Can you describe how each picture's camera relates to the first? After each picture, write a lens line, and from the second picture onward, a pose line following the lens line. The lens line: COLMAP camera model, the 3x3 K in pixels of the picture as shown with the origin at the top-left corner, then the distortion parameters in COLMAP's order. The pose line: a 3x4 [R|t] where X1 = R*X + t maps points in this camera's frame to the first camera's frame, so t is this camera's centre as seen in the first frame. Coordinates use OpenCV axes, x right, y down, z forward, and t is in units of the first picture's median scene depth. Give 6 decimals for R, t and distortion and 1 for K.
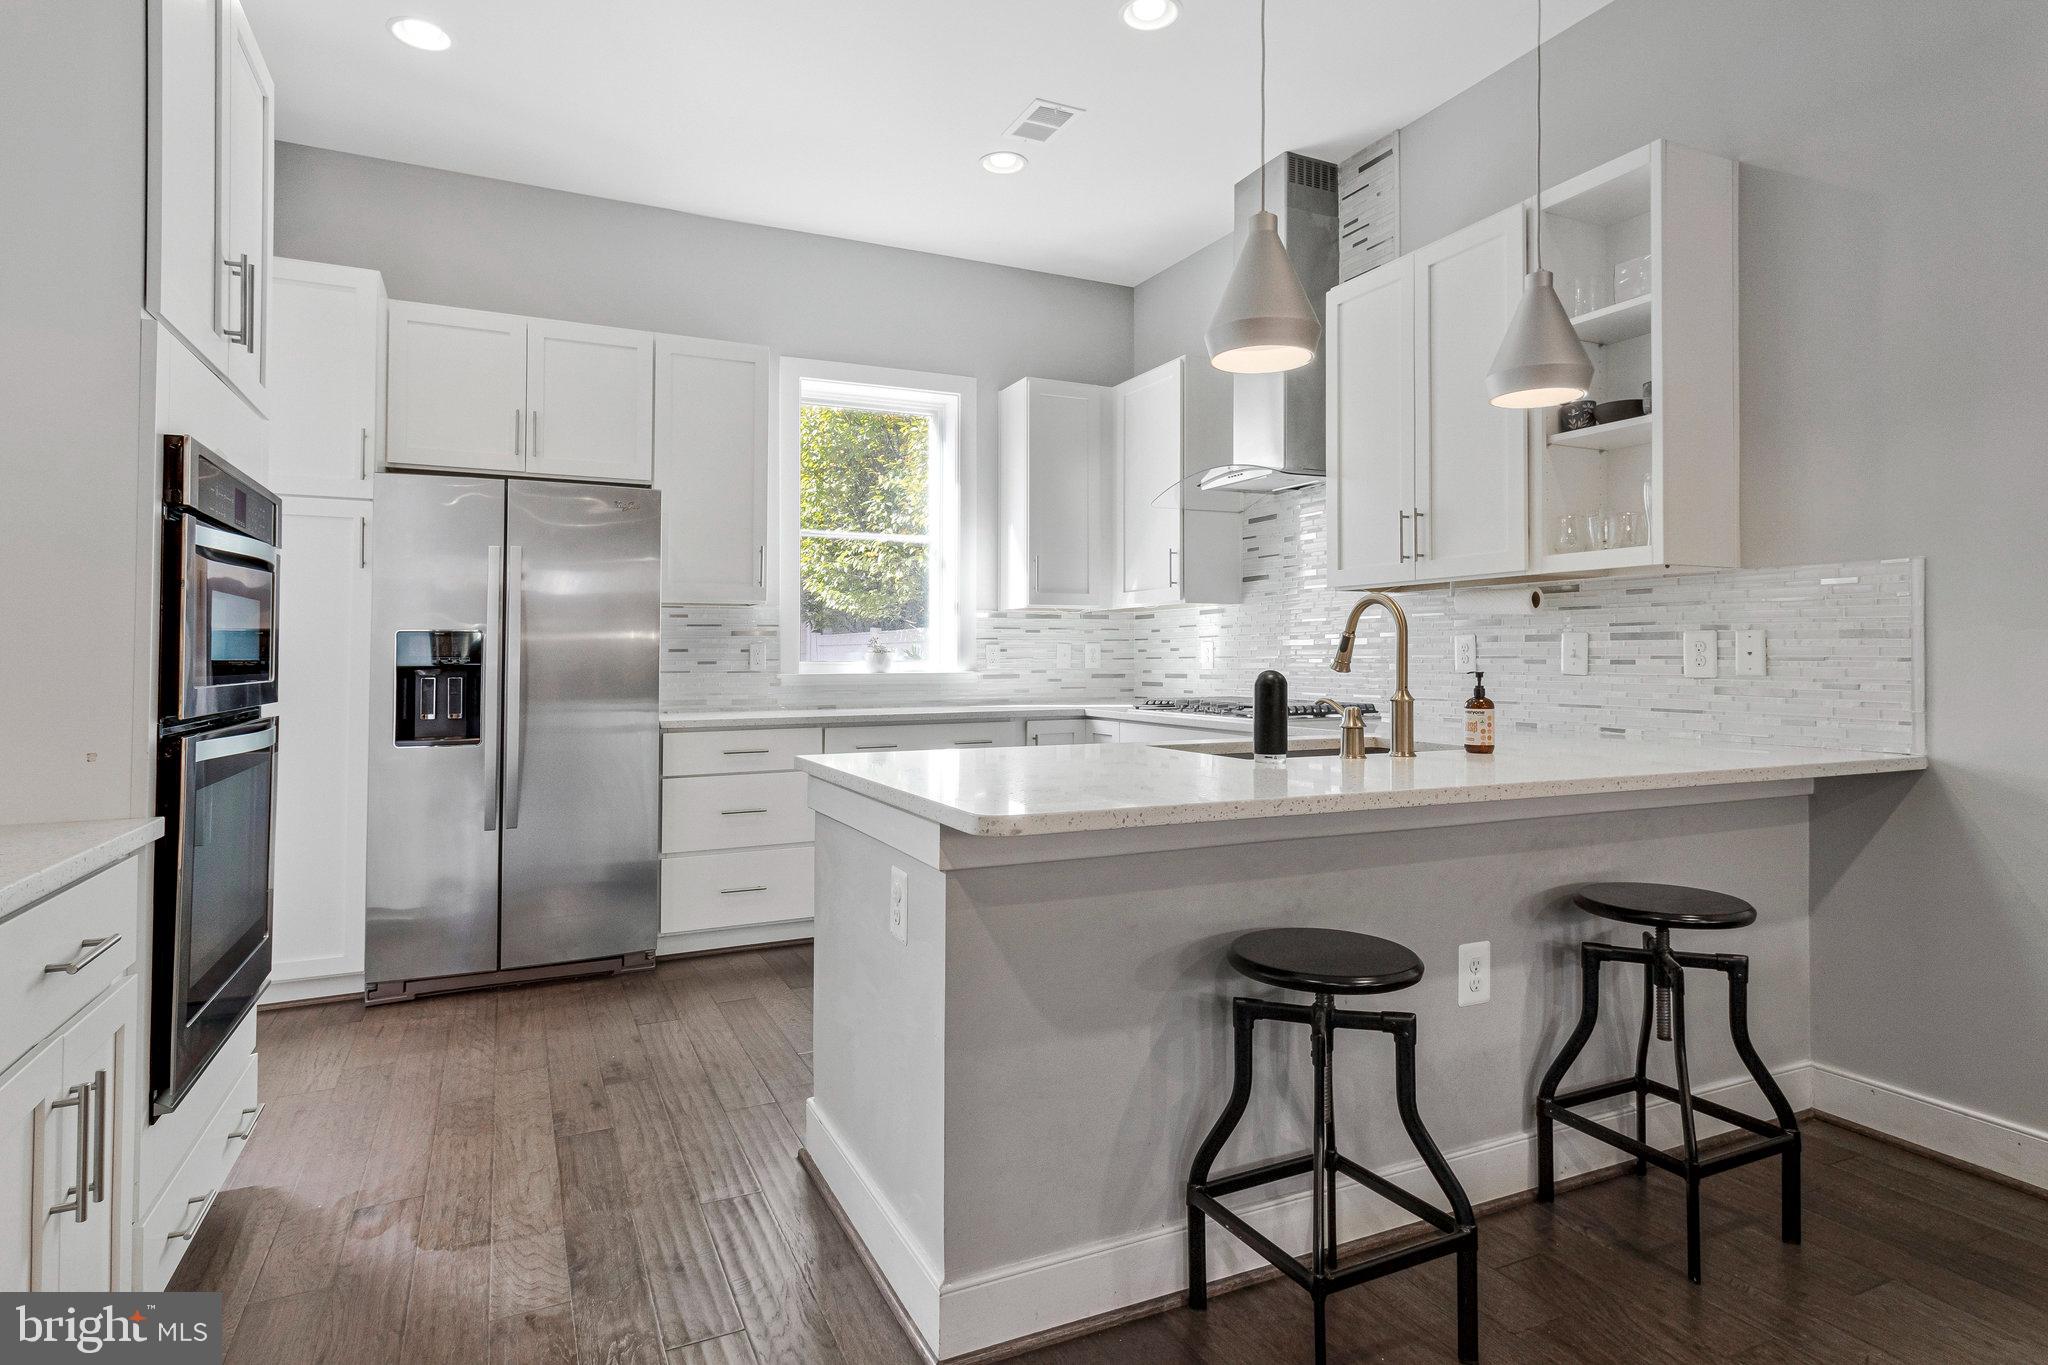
lens RADIAL K [[1068.7, 0, 1037.0], [0, 1068.7, 692.1], [0, 0, 1]] dist [0.003453, 0.000590]
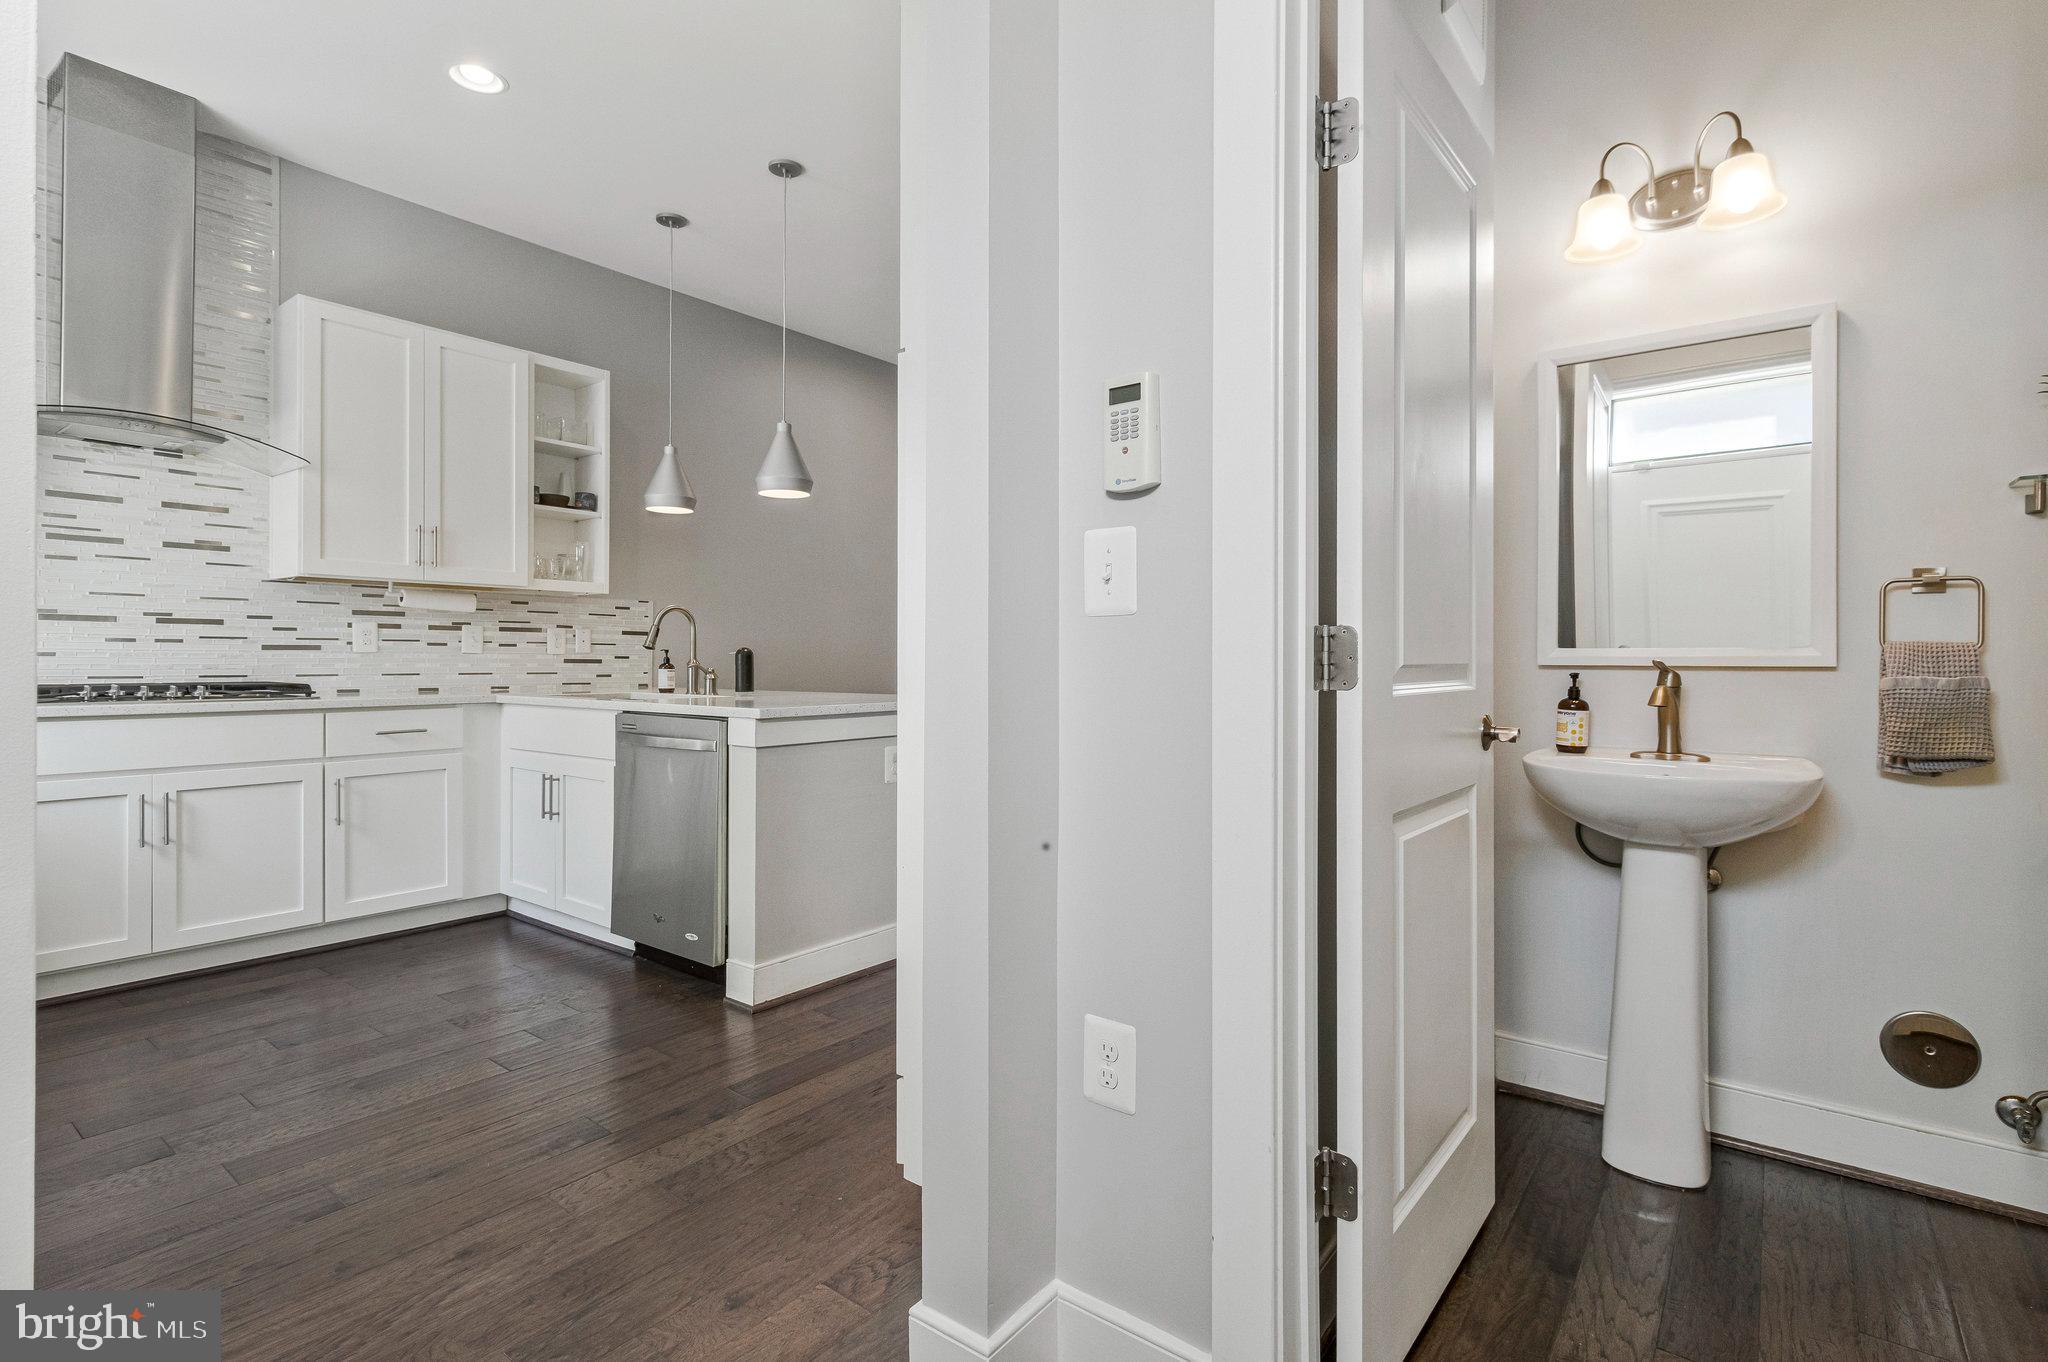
lens RADIAL K [[970.8, 0, 1051.9], [0, 970.8, 646.6], [0, 0, 1]] dist [0.002055, -0.004261]
pose [[-0.450211, 0.009436, 0.892873, -1.029177], [0.025492, 0.999672, 0.002289, -0.007639], [-0.892558, 0.023791, -0.450304, 0.845976]]
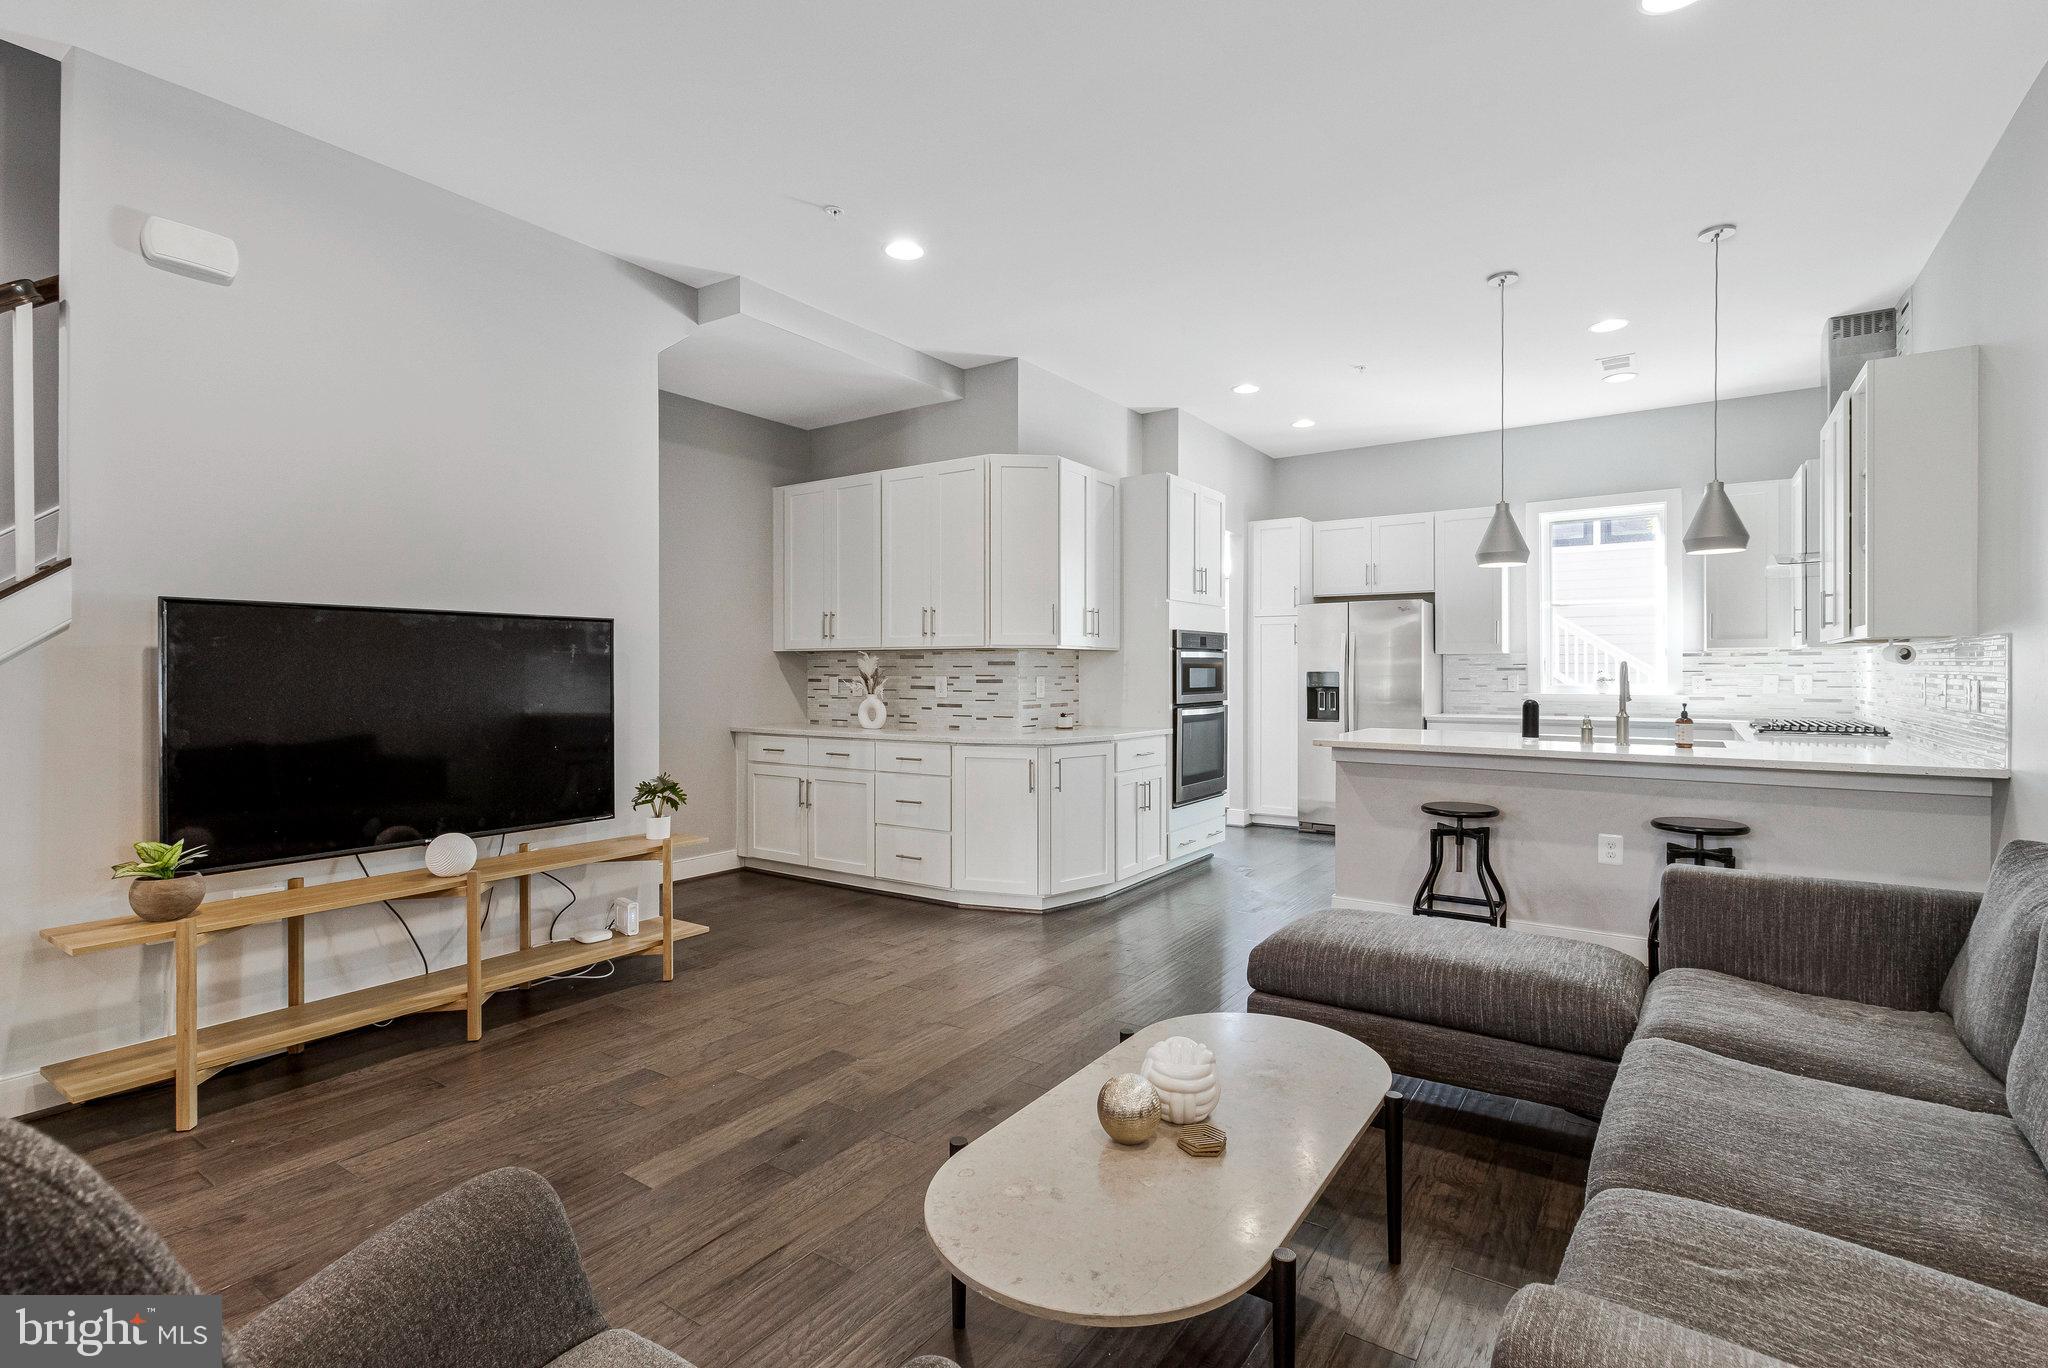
lens RADIAL K [[970.8, 0, 1051.9], [0, 970.8, 649.6], [0, 0, 1]] dist [0.002055, -0.004261]
pose [[0.513796, -0.012715, -0.857818, 0.928381], [-0.028707, 0.999075, -0.032003, -0.021466], [0.857432, 0.041068, 0.512955, -0.550979]]
